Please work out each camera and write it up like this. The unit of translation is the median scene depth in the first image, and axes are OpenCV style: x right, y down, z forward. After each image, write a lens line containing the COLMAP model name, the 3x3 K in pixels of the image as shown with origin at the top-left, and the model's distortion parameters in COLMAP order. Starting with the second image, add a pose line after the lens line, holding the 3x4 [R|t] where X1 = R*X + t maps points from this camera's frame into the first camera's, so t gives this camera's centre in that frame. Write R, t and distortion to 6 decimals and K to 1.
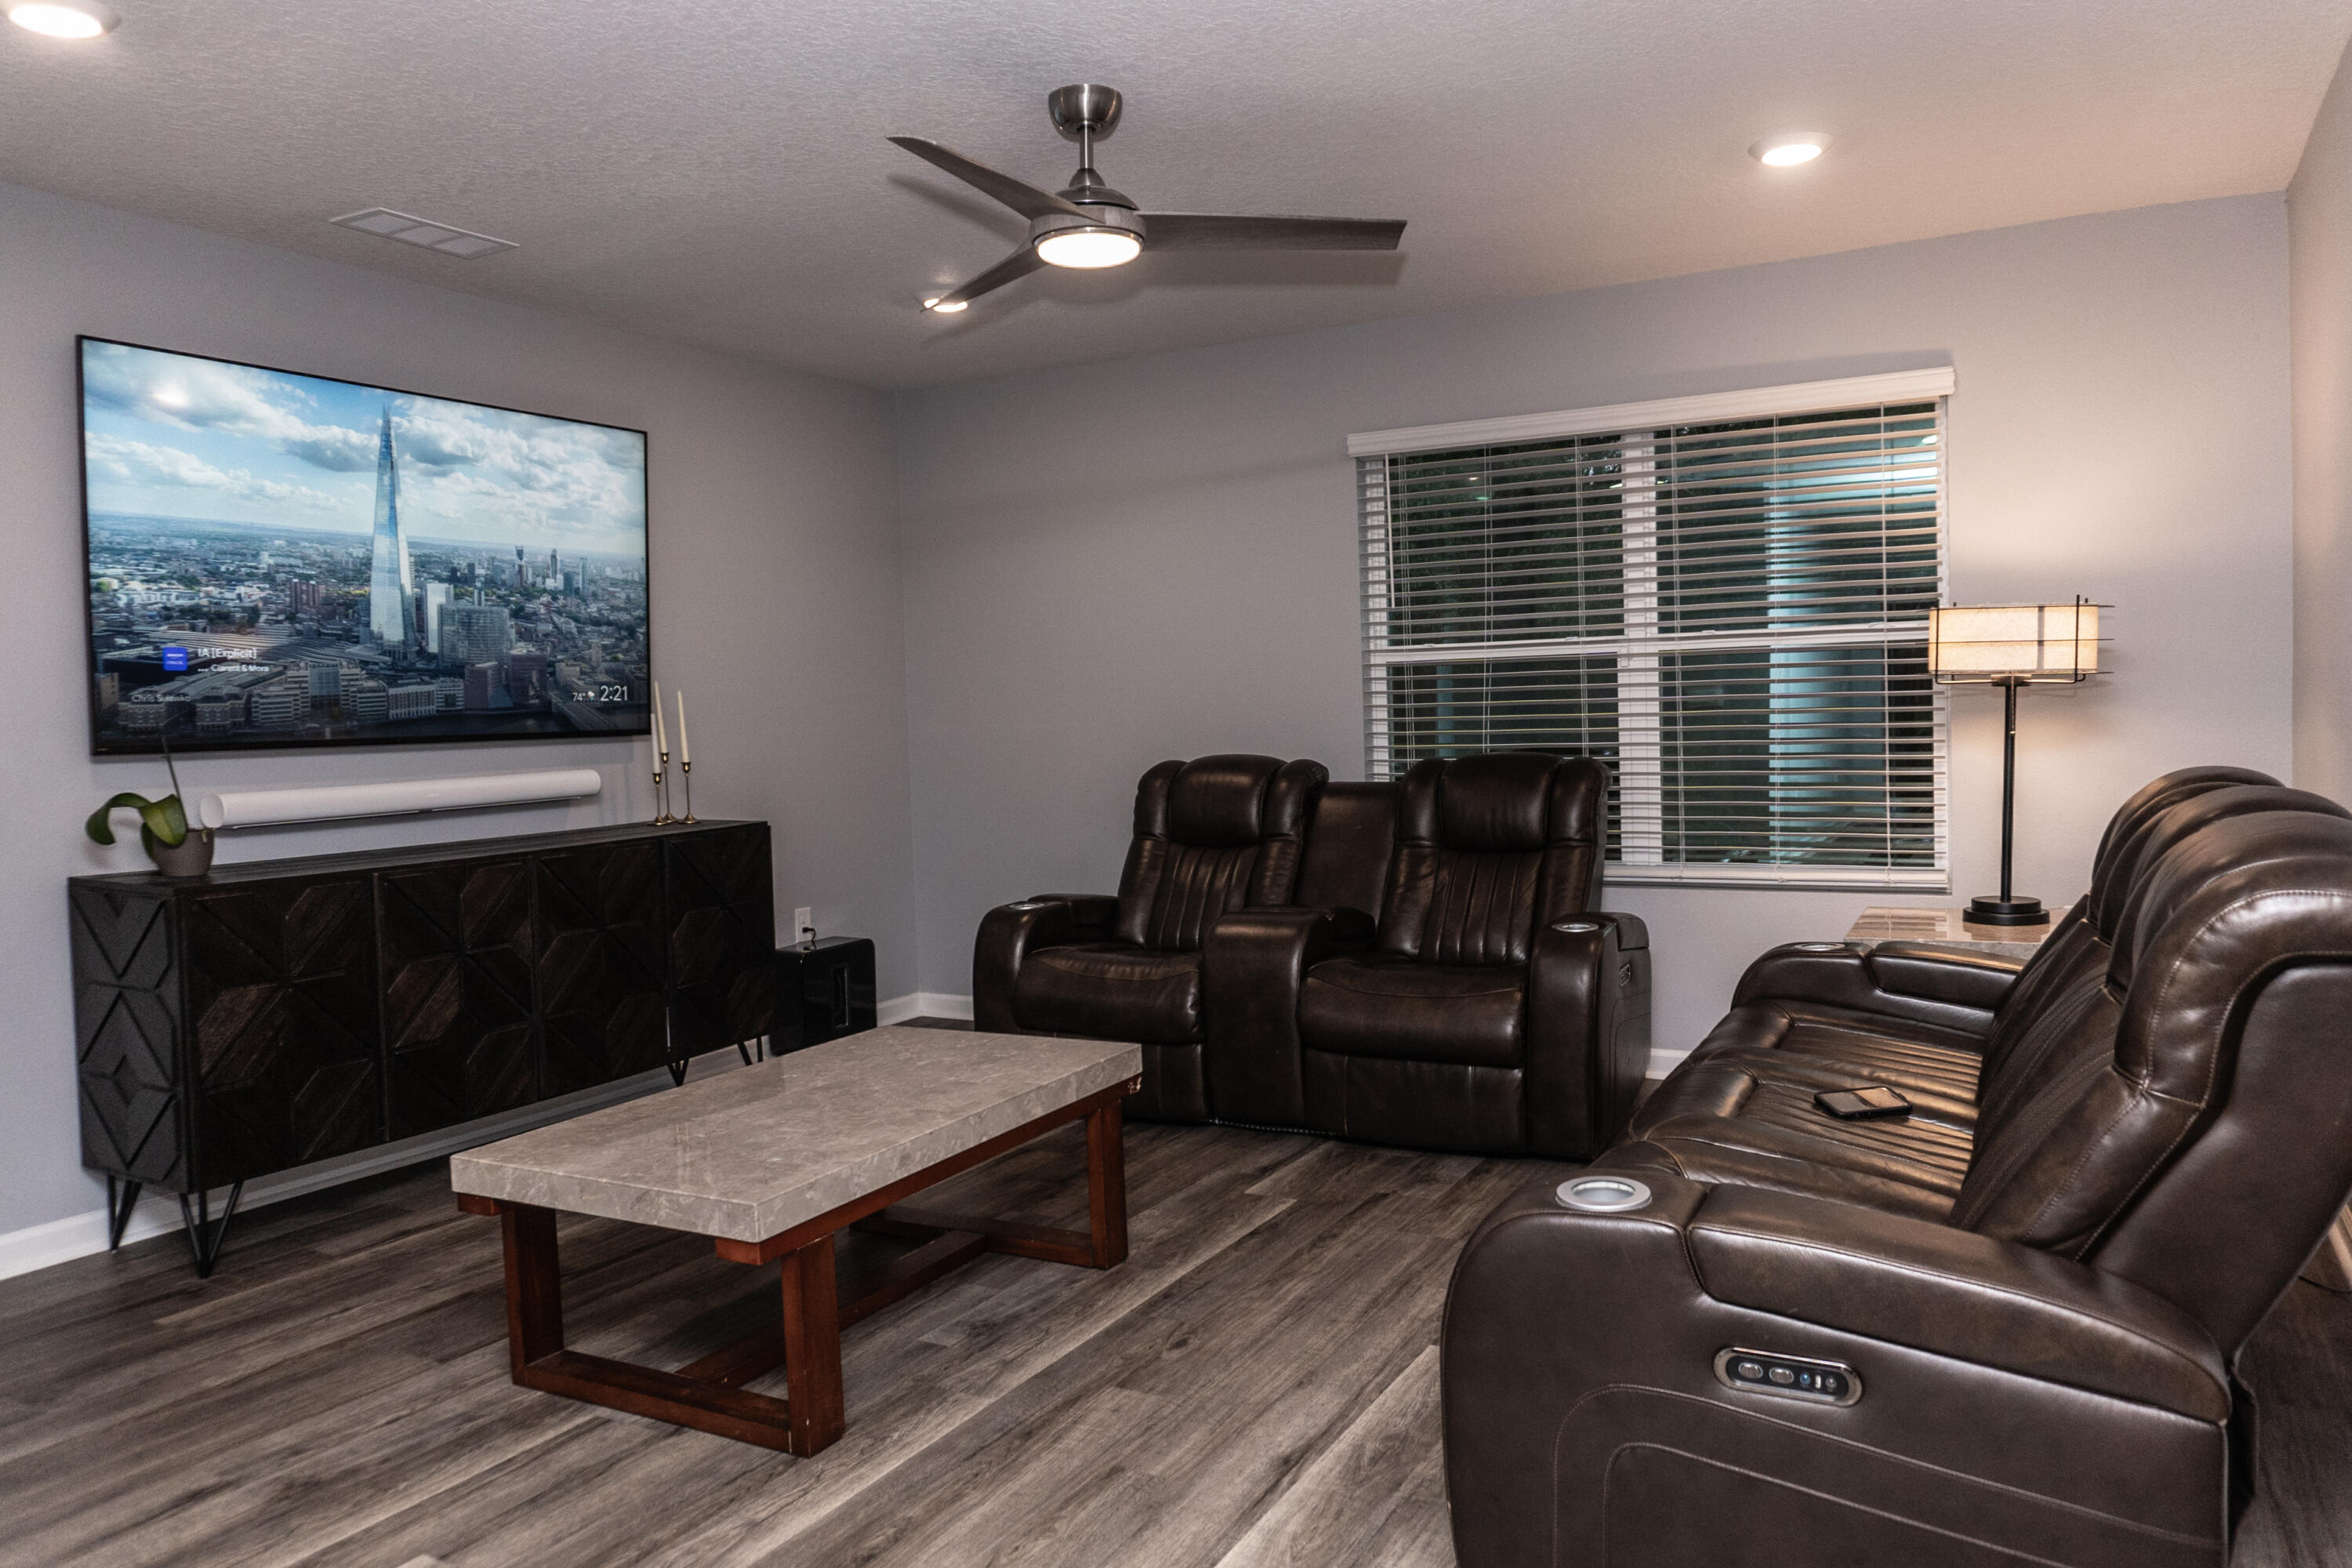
lens RADIAL K [[1578.9, 0, 1194.4], [0, 1578.9, 762.6], [0, 0, 1]] dist [-0.023565, -0.001062]
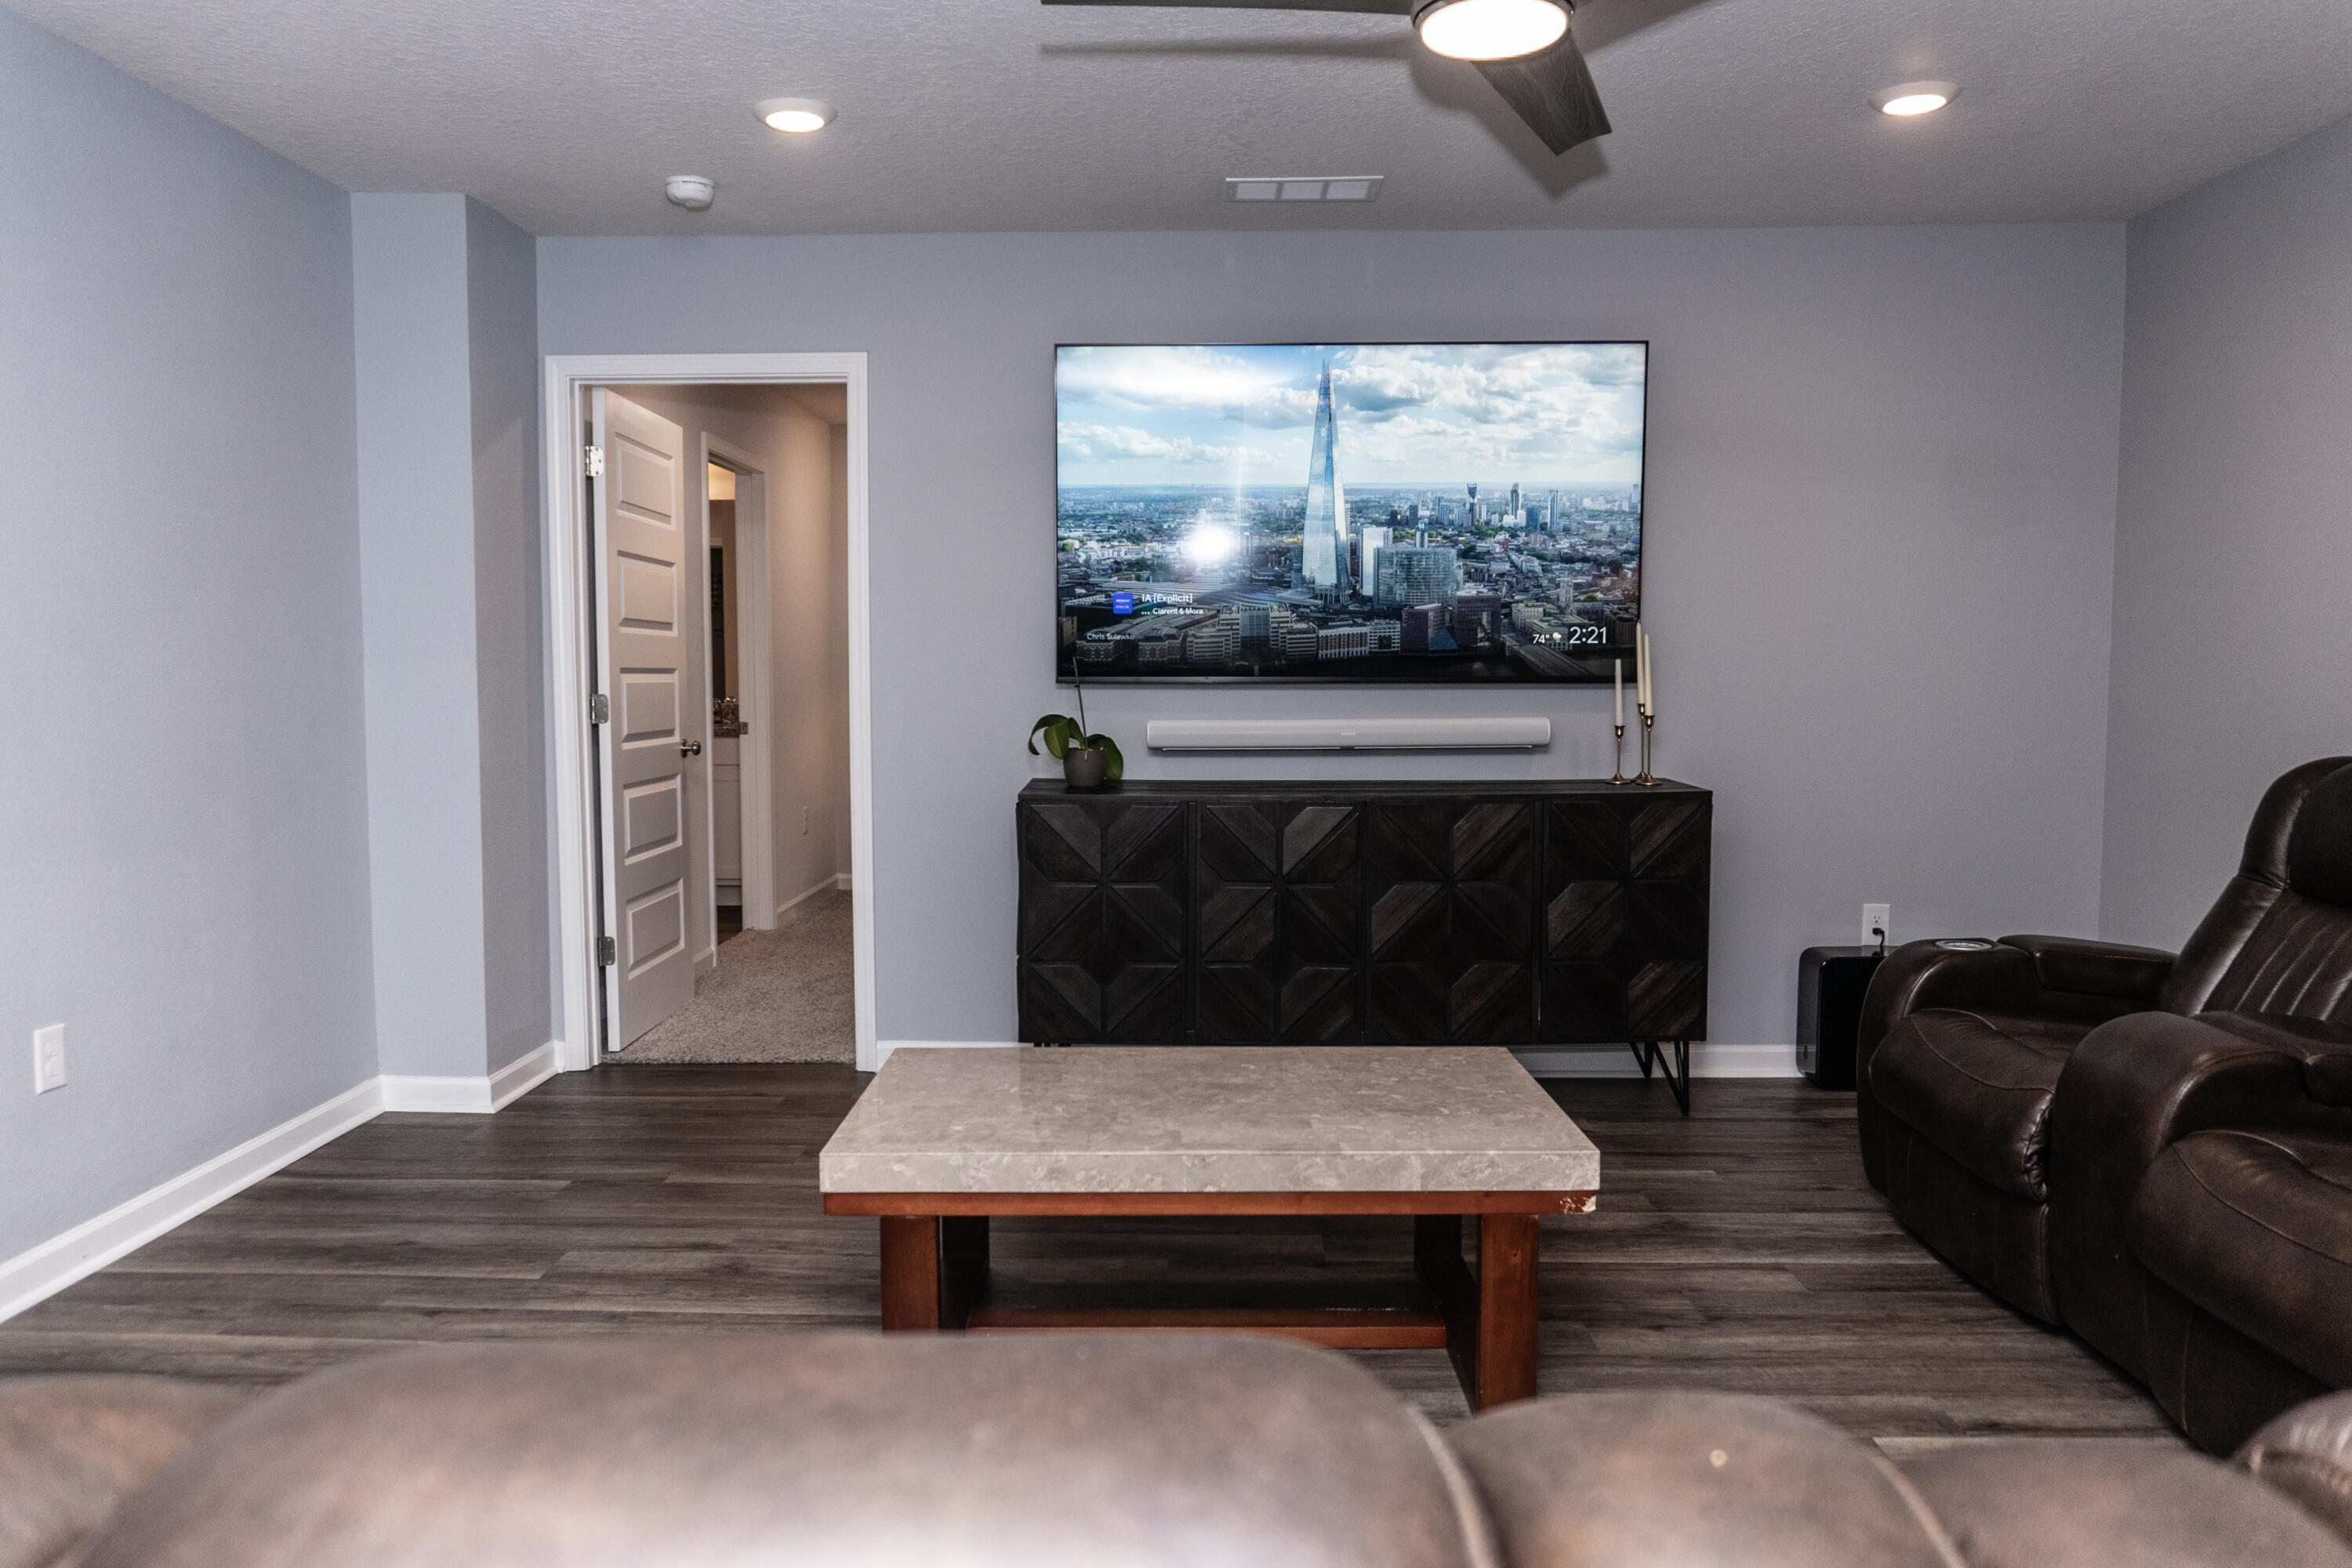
lens RADIAL K [[1578.9, 0, 1150.0], [0, 1578.9, 775.8], [0, 0, 1]] dist [-0.023565, -0.001062]
pose [[0.468217, 0.088819, -0.879138, 0.386787], [-0.042921, 0.996047, 0.077772, -0.027520], [0.882570, 0.001320, 0.470179, 0.402534]]
